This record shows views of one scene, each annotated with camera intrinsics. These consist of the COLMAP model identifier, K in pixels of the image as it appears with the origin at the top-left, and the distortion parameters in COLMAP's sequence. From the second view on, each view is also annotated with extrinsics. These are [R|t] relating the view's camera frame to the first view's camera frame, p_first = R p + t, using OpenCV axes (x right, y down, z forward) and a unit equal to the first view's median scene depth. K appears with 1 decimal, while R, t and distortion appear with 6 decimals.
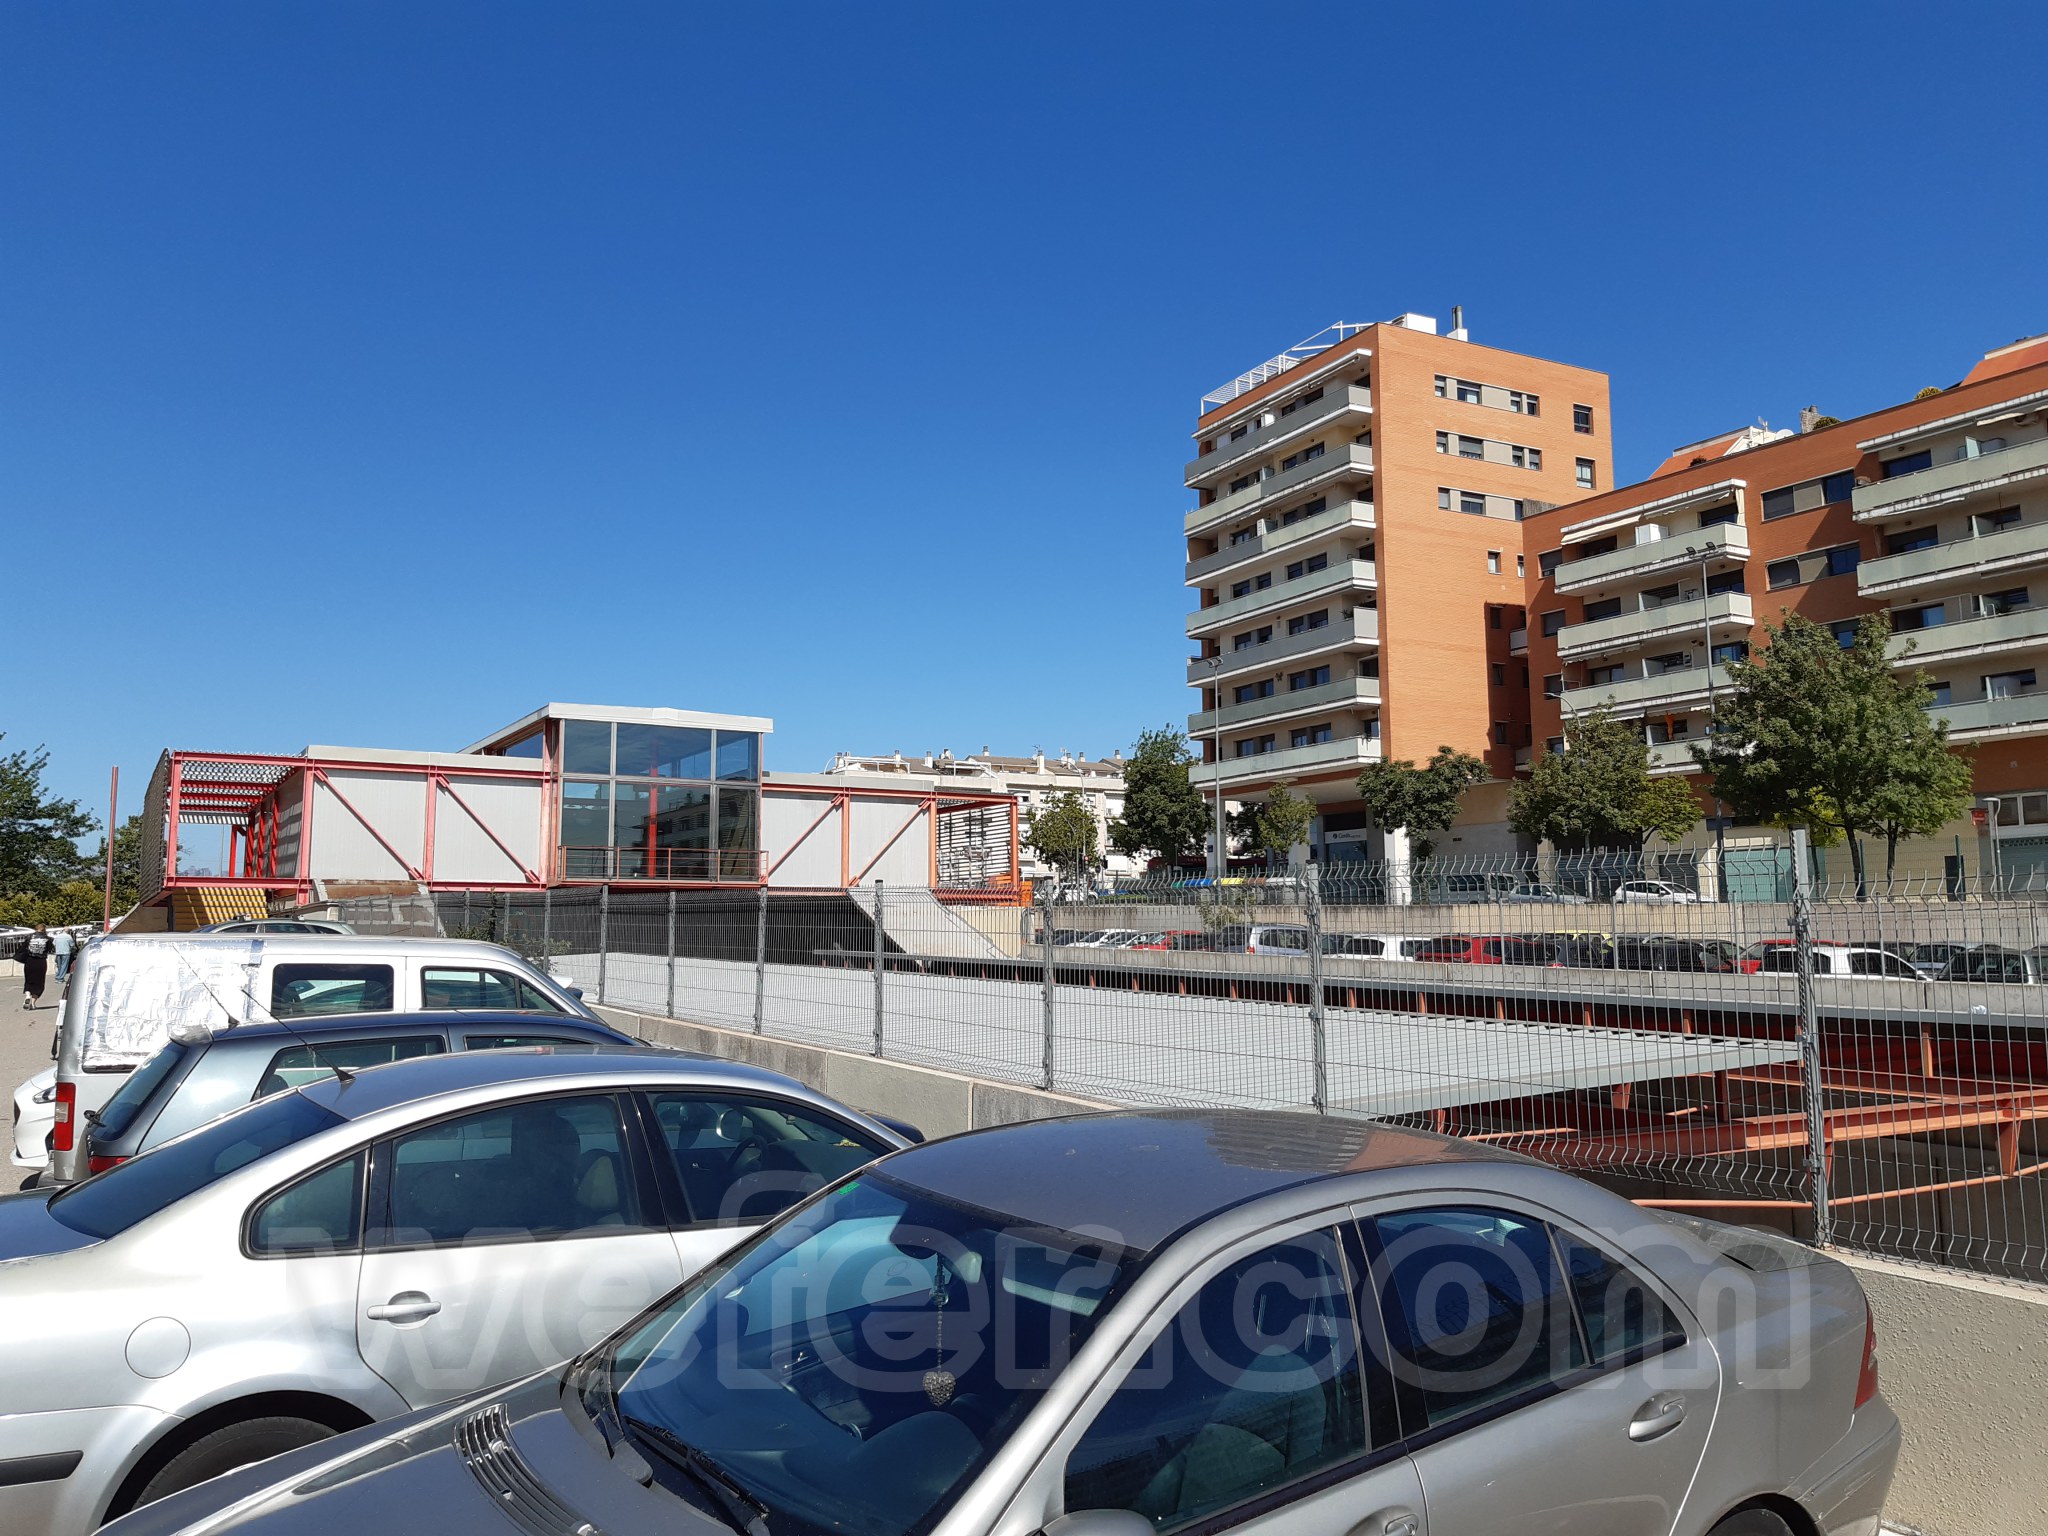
lens RADIAL K [[1572.7, 0, 1023.8], [0, 1572.7, 760.0], [0, 0, 1]] dist [0.049366, -0.047160]
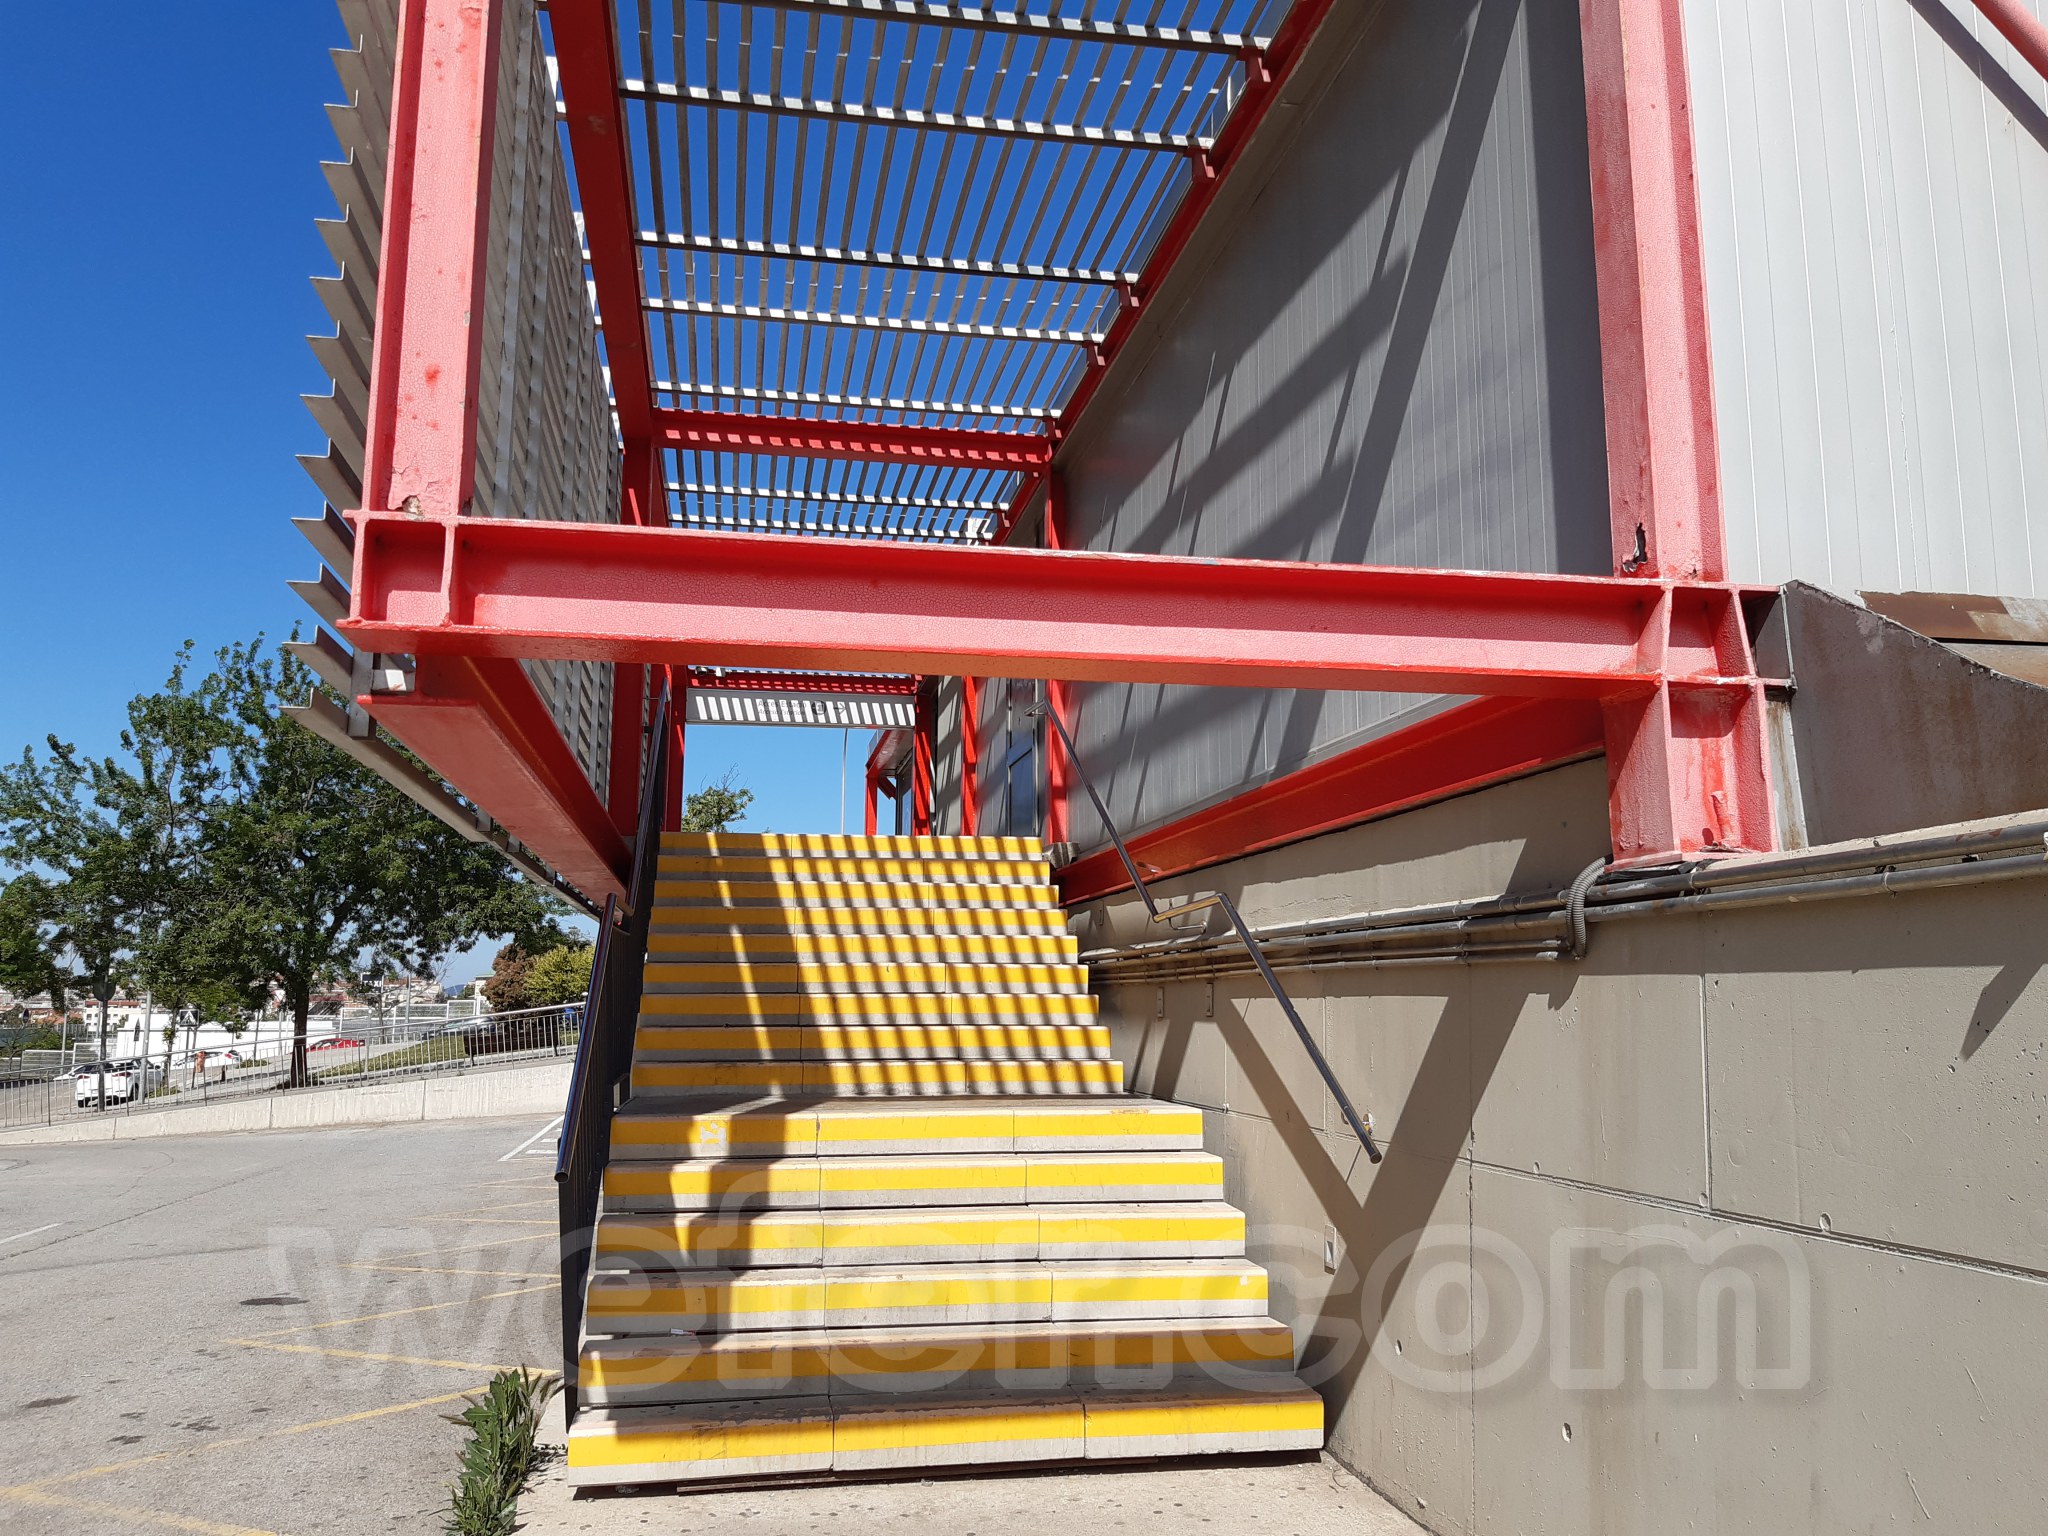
lens RADIAL K [[1572.7, 0, 1027.4], [0, 1572.7, 778.8], [0, 0, 1]] dist [0.049366, -0.047160]
pose [[0.940484, -0.058281, -0.334803, -0.245284], [0.050960, 0.998231, -0.030617, 0.046673], [0.335996, 0.011734, 0.941790, 0.477187]]
